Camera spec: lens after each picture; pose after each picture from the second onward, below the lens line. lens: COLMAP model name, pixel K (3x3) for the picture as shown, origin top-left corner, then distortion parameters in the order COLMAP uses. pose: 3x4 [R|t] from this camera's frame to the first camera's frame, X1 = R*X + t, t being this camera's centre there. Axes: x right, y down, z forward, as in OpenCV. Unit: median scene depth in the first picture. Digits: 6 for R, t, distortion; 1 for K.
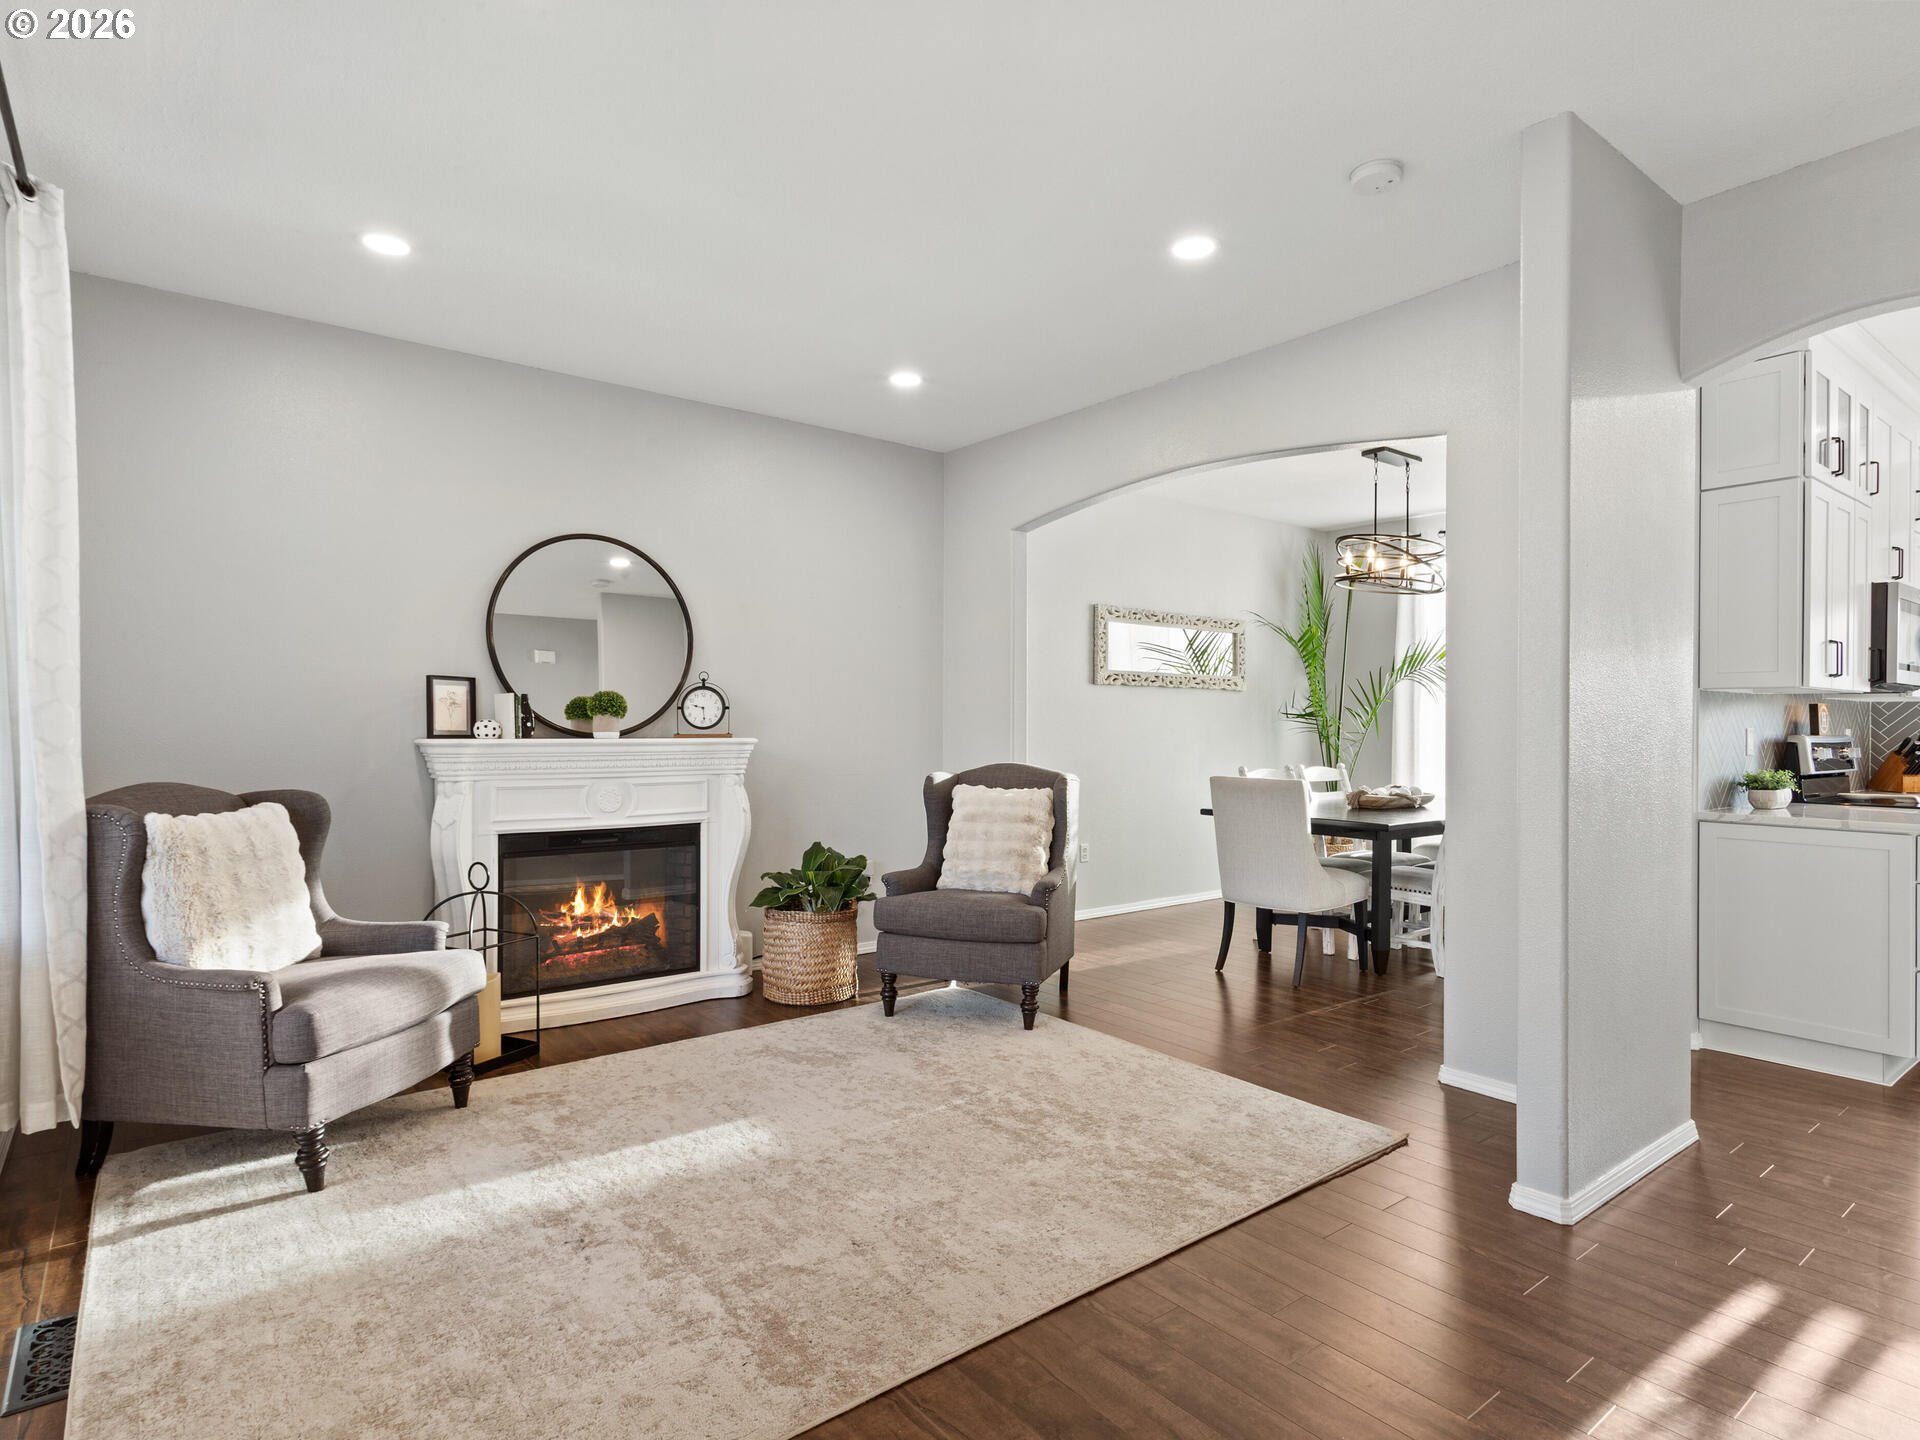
lens RADIAL K [[1052.7, 0, 959.7], [0, 1052.7, 720.0], [0, 0, 1]] dist [-0.000147, 0.001624]
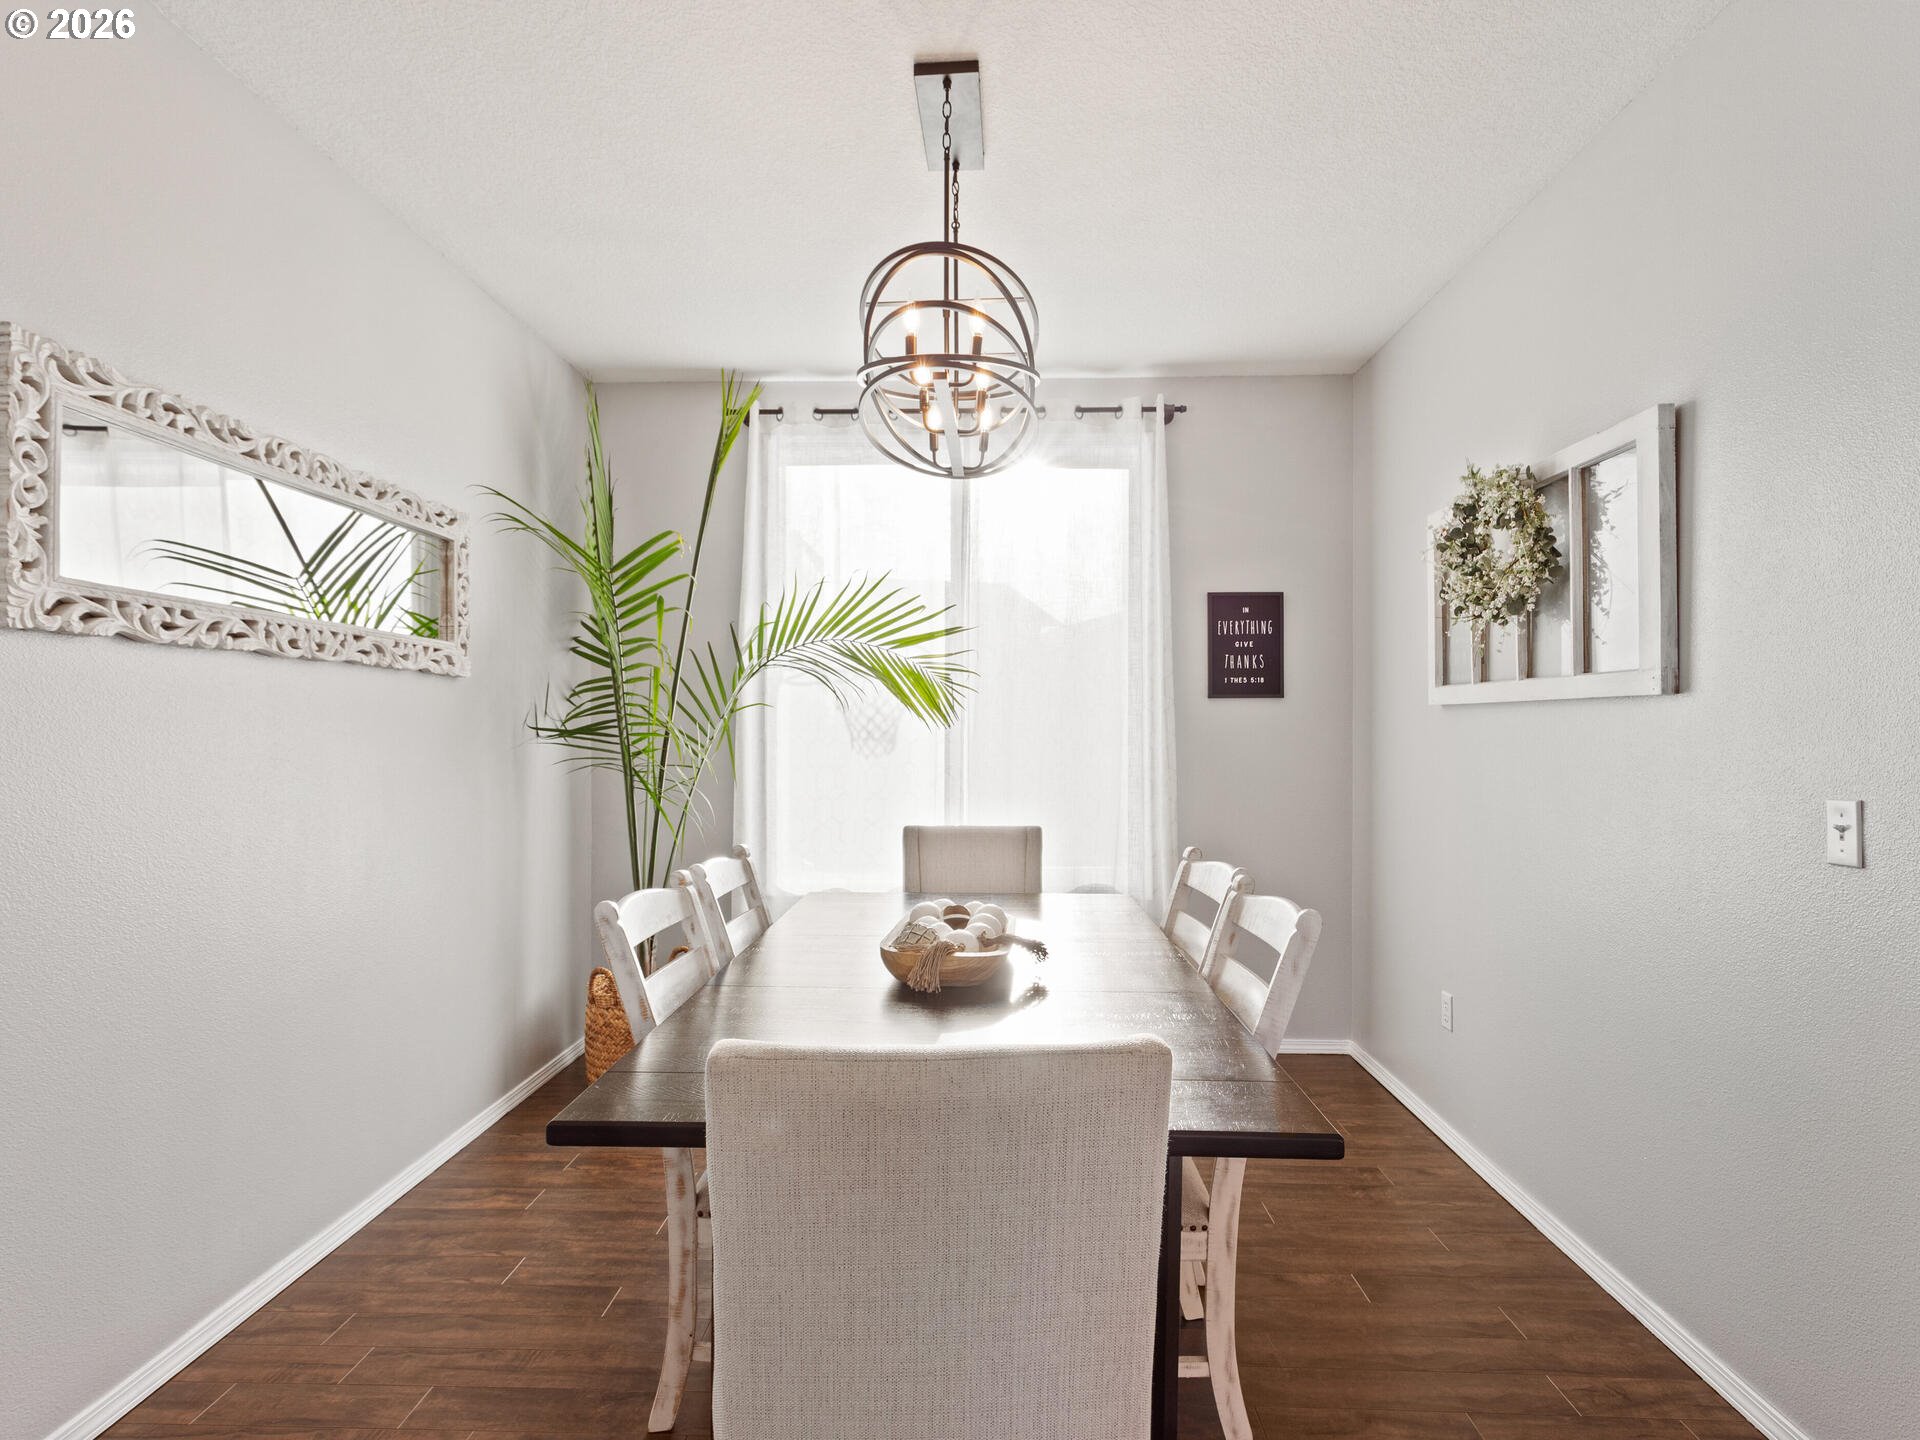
lens RADIAL K [[1052.7, 0, 960.8], [0, 1052.7, 723.8], [0, 0, 1]] dist [-0.000147, 0.001624]
pose [[0.650289, -0.000442, 0.759687, 0.074983], [0.004696, 0.999983, -0.003438, -0.006218], [-0.759672, 0.005803, 0.650280, 0.567326]]
